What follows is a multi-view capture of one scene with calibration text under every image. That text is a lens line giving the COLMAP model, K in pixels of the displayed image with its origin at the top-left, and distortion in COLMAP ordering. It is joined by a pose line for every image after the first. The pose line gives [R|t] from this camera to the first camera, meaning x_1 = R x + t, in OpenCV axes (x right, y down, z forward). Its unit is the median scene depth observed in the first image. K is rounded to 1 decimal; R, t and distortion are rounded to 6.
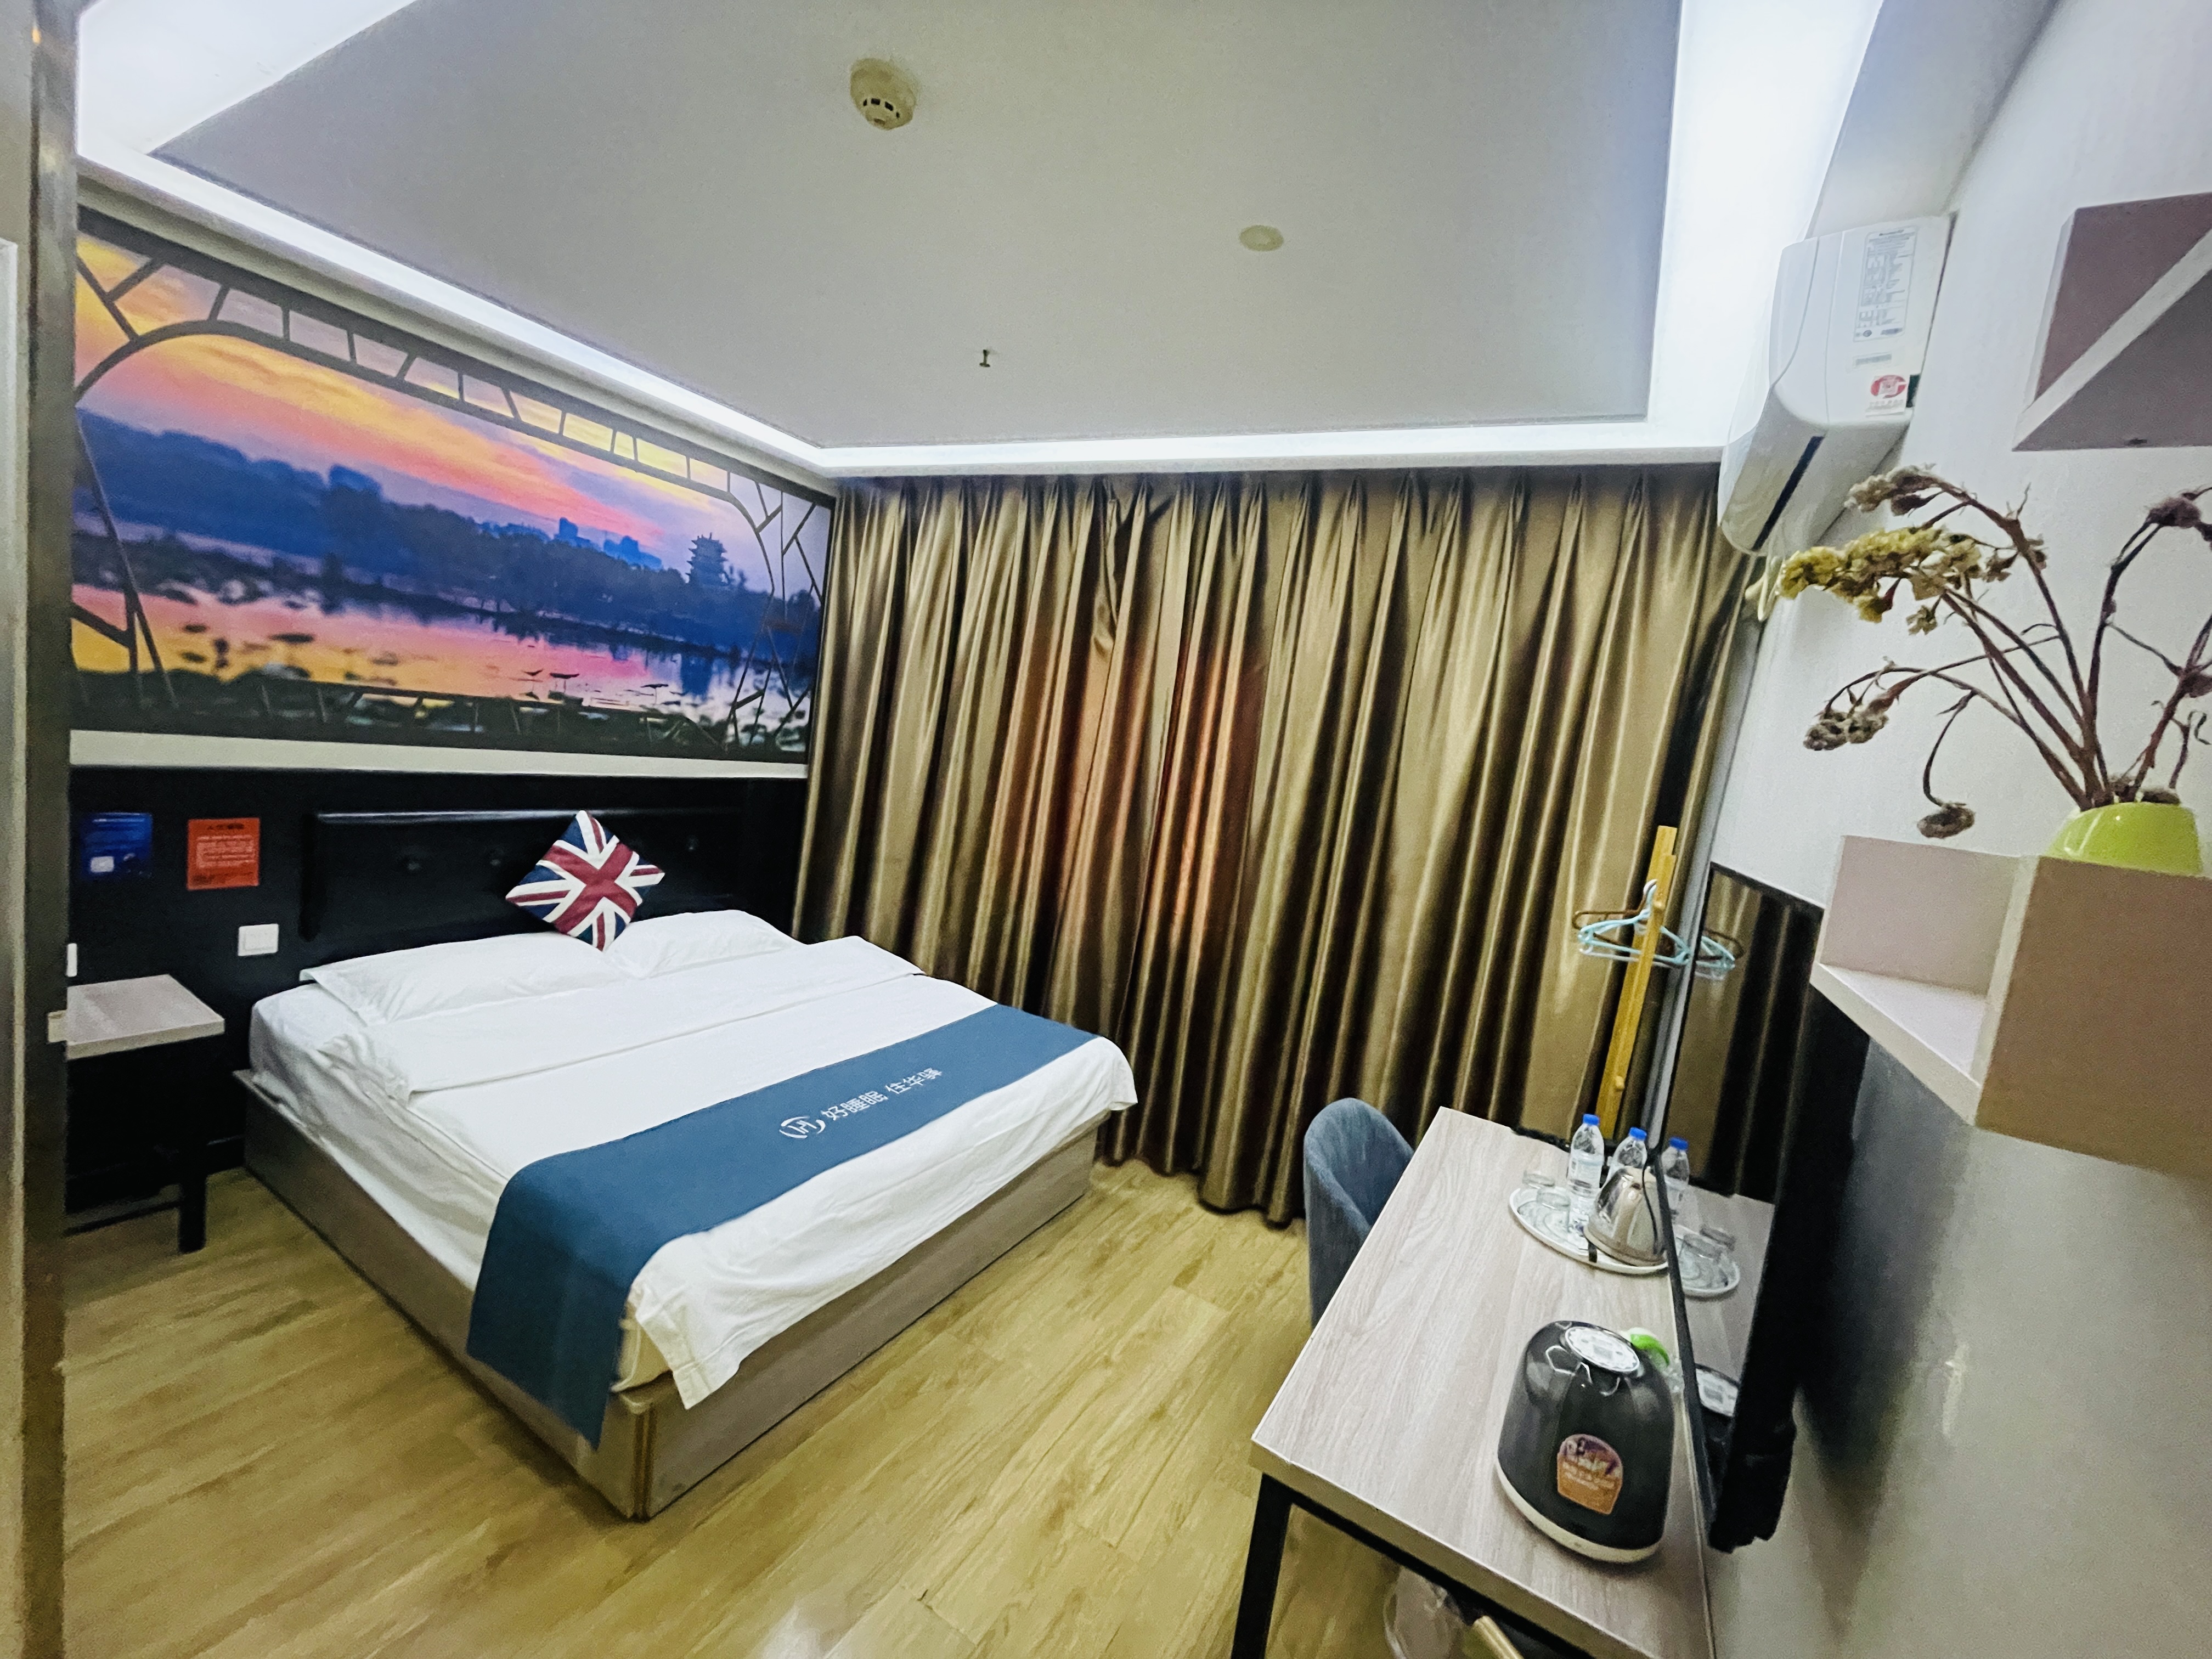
lens RADIAL K [[888.3, 0, 1105.0], [0, 888.3, 826.1], [0, 0, 1]] dist [-0.001801, 0.000064]
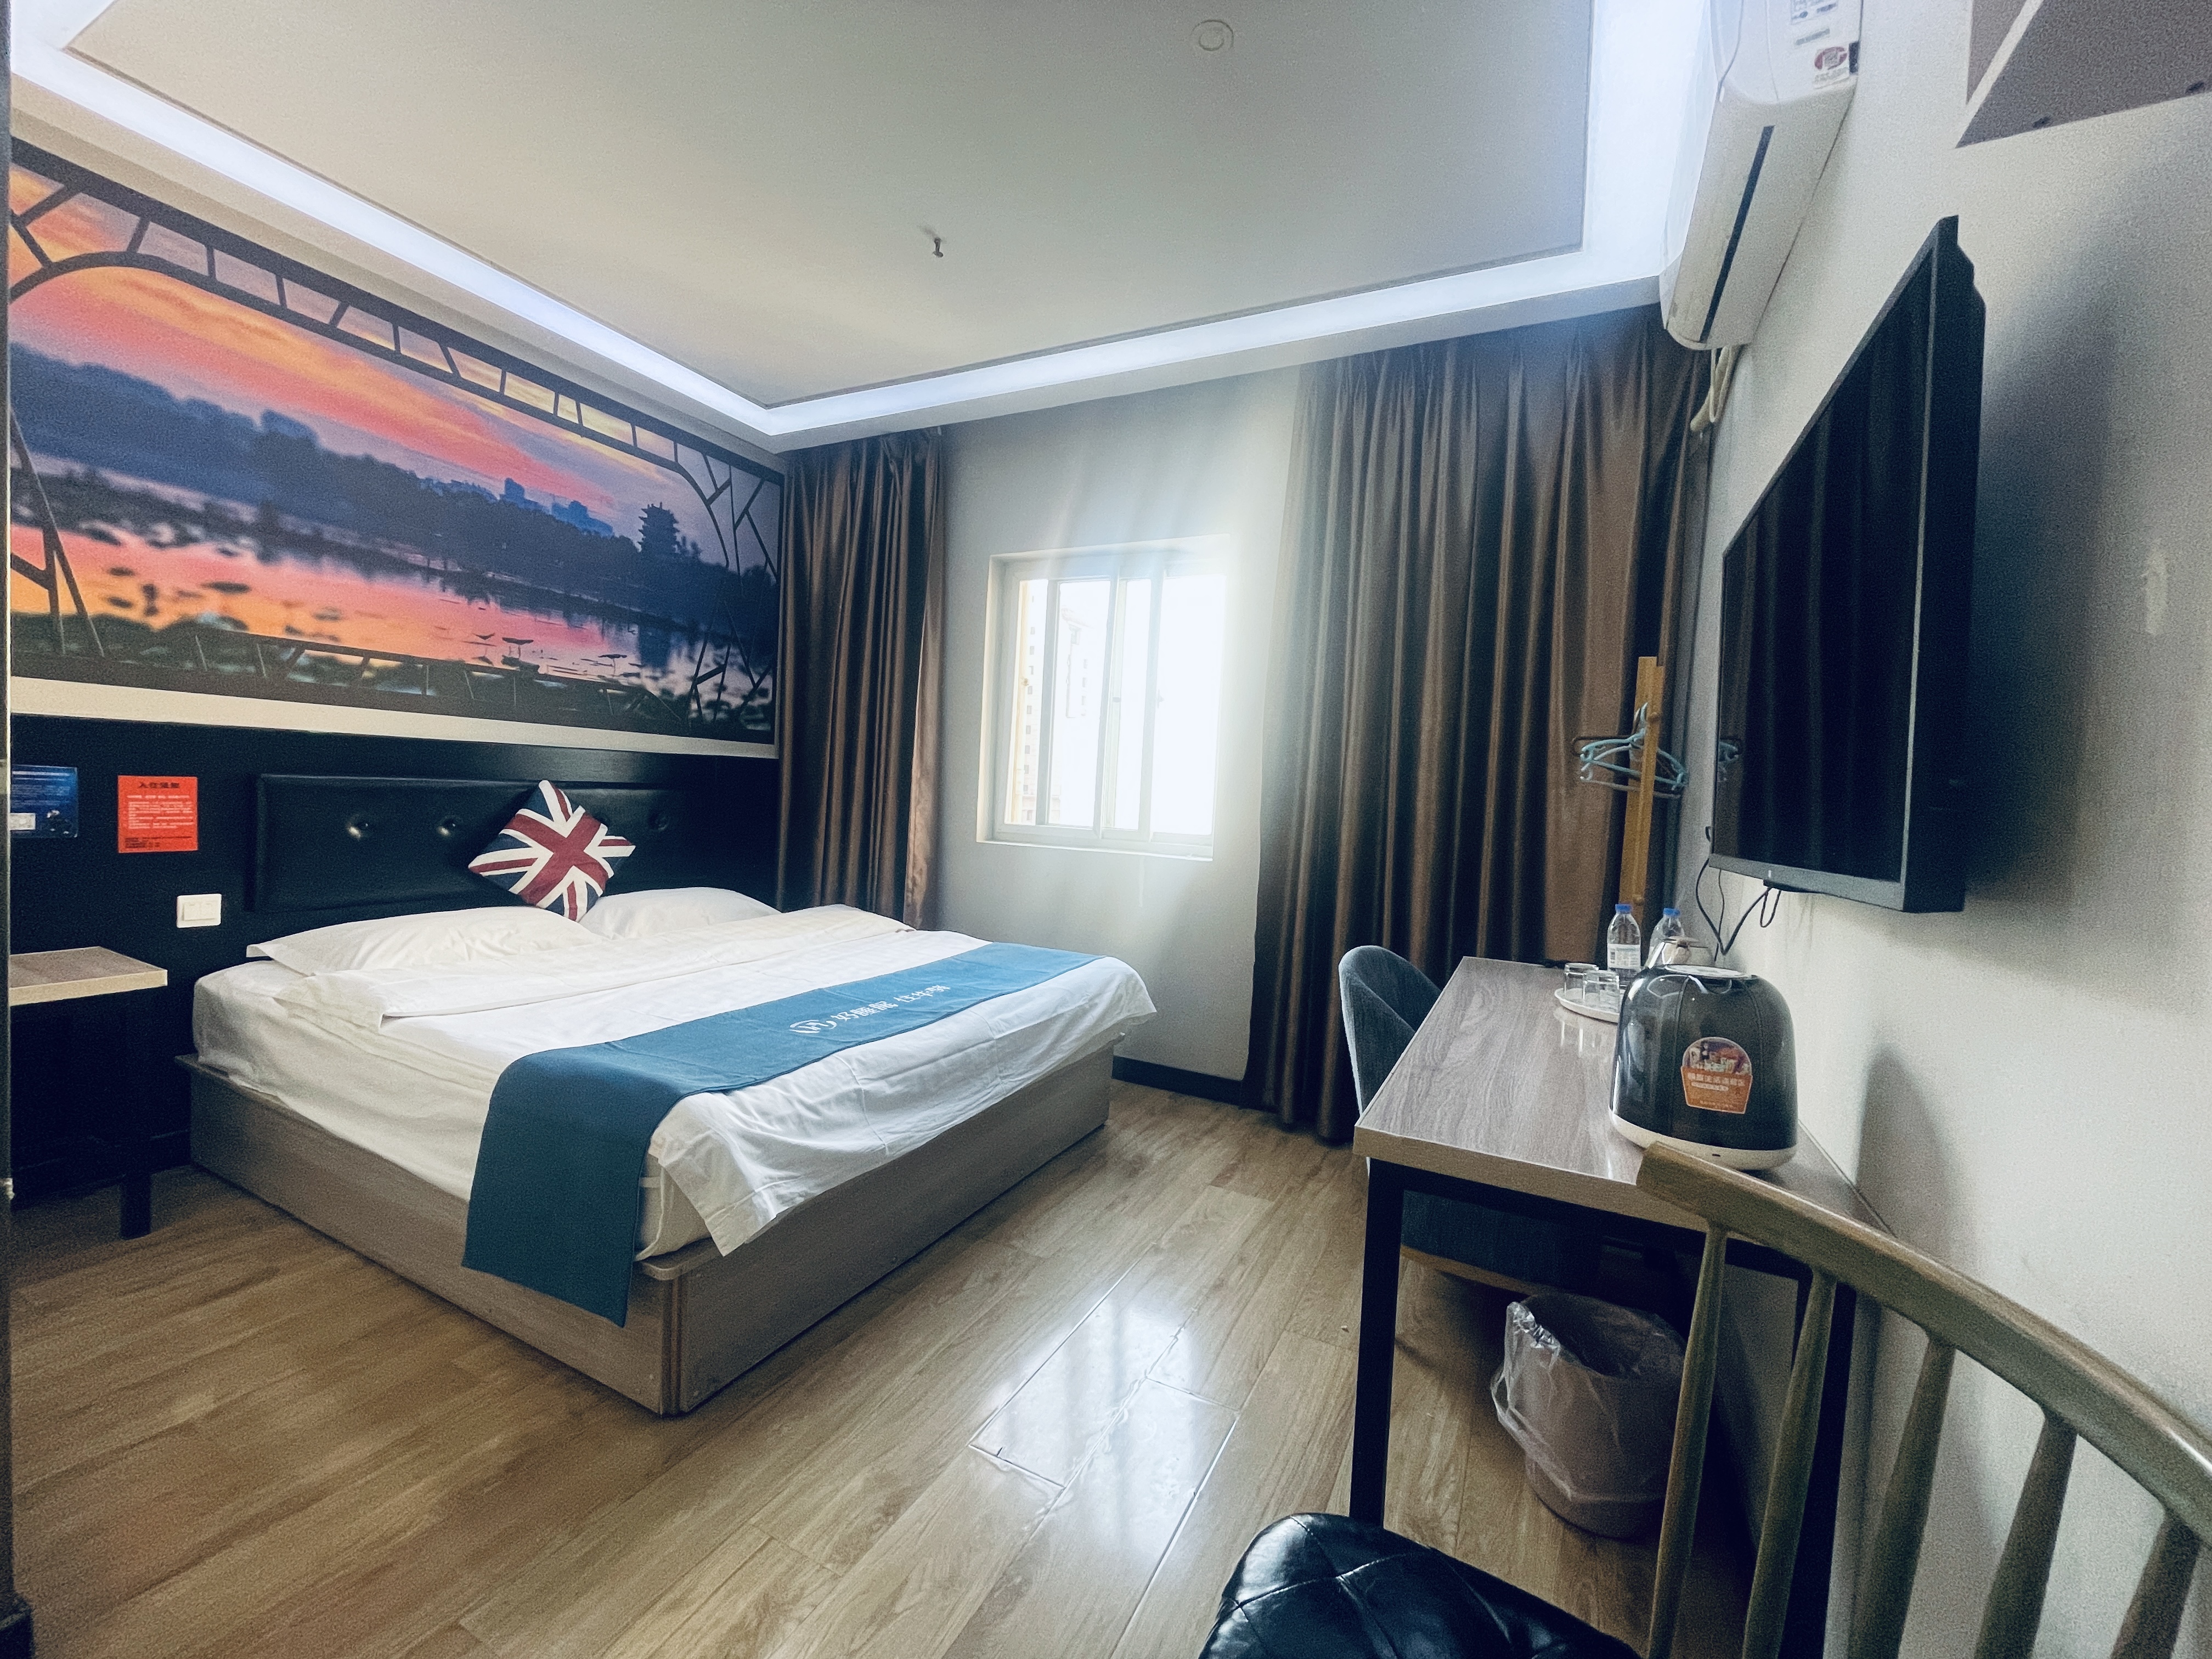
lens RADIAL K [[888.3, 0, 1105.0], [0, 888.3, 826.1], [0, 0, 1]] dist [-0.001801, 0.000064]
pose [[0.994267, -0.093166, 0.052465, -0.046161], [0.096406, 0.993344, -0.063030, 0.162529], [-0.046243, 0.067727, 0.996632, 0.022935]]
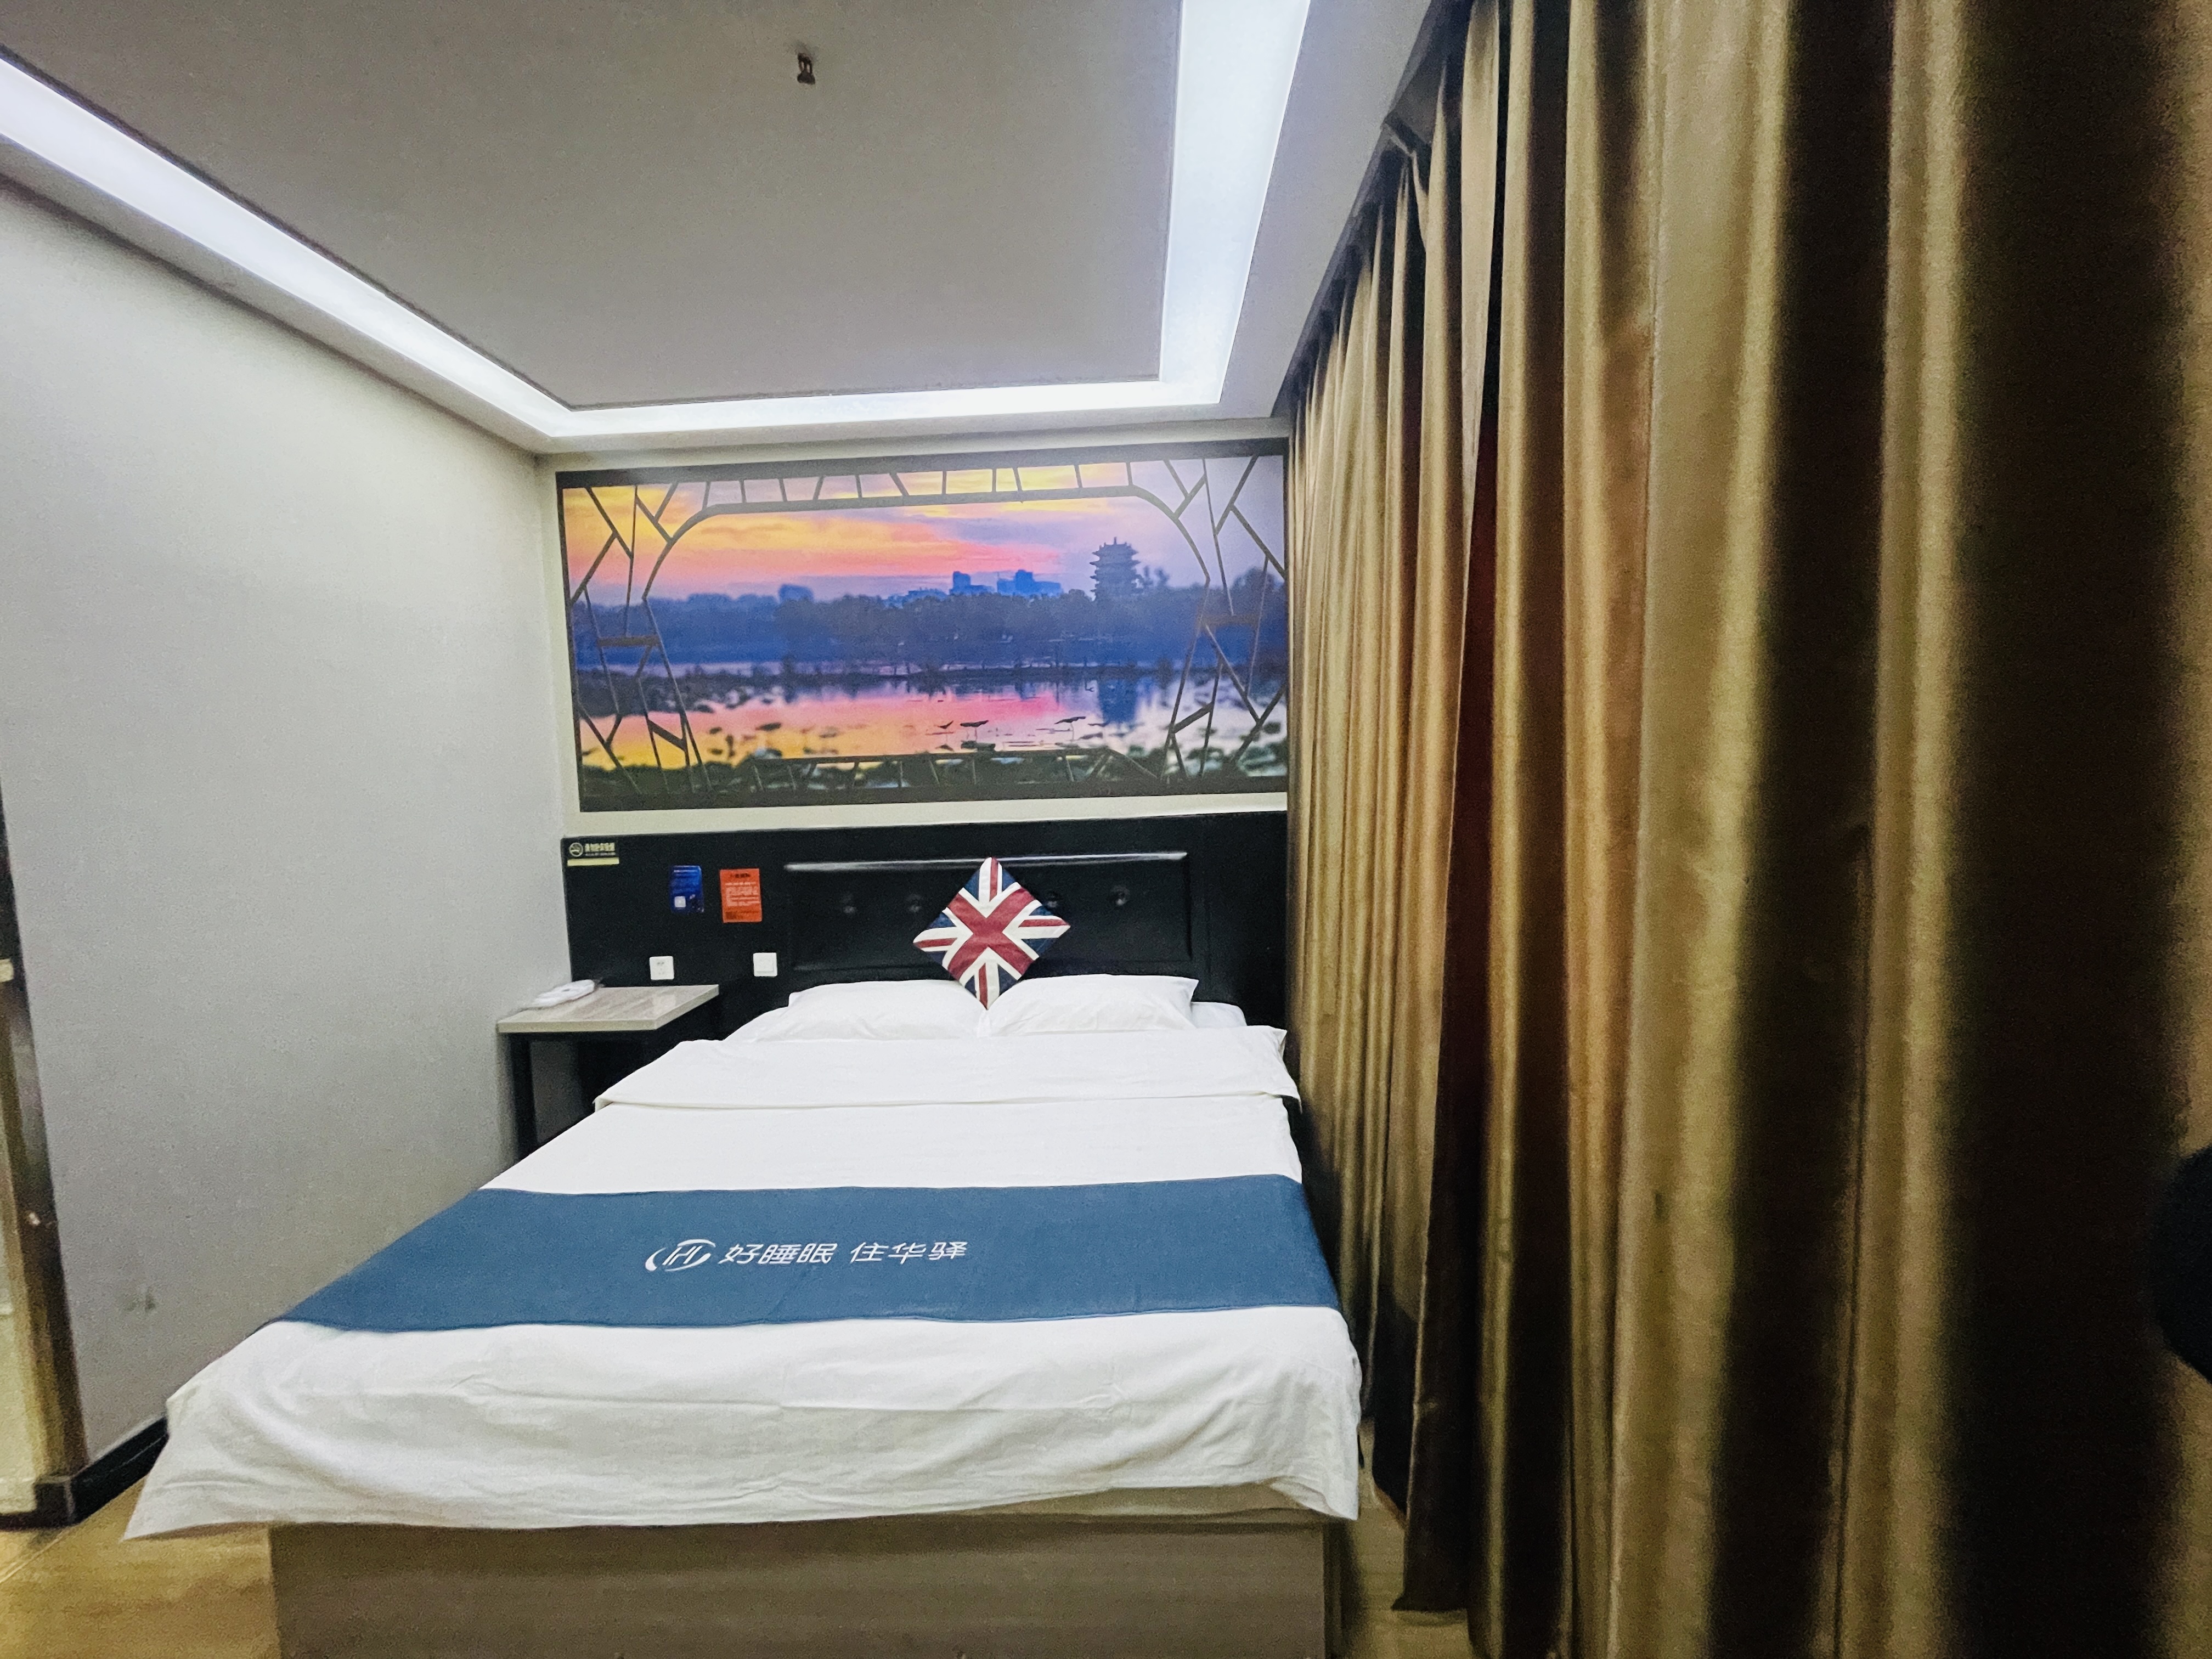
lens RADIAL K [[888.3, 0, 1105.0], [0, 888.3, 826.1], [0, 0, 1]] dist [-0.001801, 0.000064]
pose [[0.459536, -0.090682, -0.883517, 0.357897], [-0.000346, 0.994756, -0.102279, 0.051410], [0.888159, 0.047306, 0.457095, 0.718801]]
